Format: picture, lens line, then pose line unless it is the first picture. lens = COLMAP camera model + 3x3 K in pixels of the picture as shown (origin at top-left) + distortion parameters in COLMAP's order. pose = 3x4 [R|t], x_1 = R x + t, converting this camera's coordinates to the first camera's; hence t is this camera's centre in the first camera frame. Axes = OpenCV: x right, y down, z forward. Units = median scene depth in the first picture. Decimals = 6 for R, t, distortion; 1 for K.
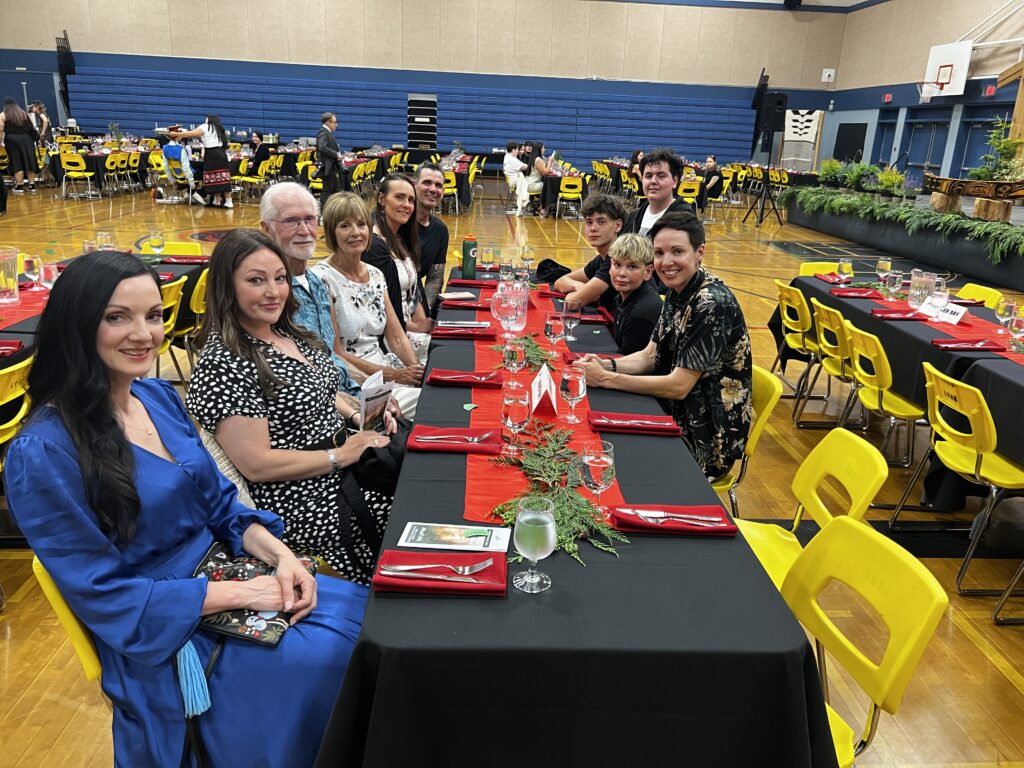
lens RADIAL K [[783.8, 0, 512.0], [0, 783.8, 384.0], [0, 0, 1]] dist [0.003620, 0.003163]
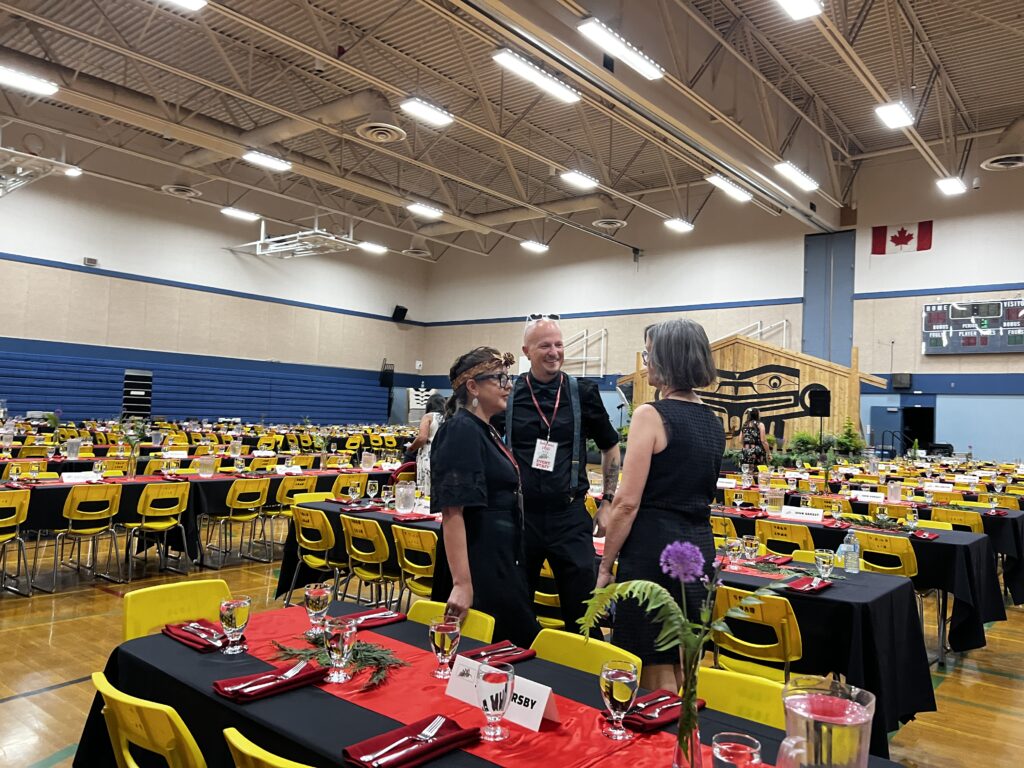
lens RADIAL K [[783.8, 0, 512.0], [0, 783.8, 384.0], [0, 0, 1]] dist [0.003620, 0.003163]
pose [[0.661460, 0.013361, 0.749862, -0.575273], [0.218451, 0.953055, -0.209679, -0.019766], [-0.717461, 0.302502, 0.627489, -0.019187]]
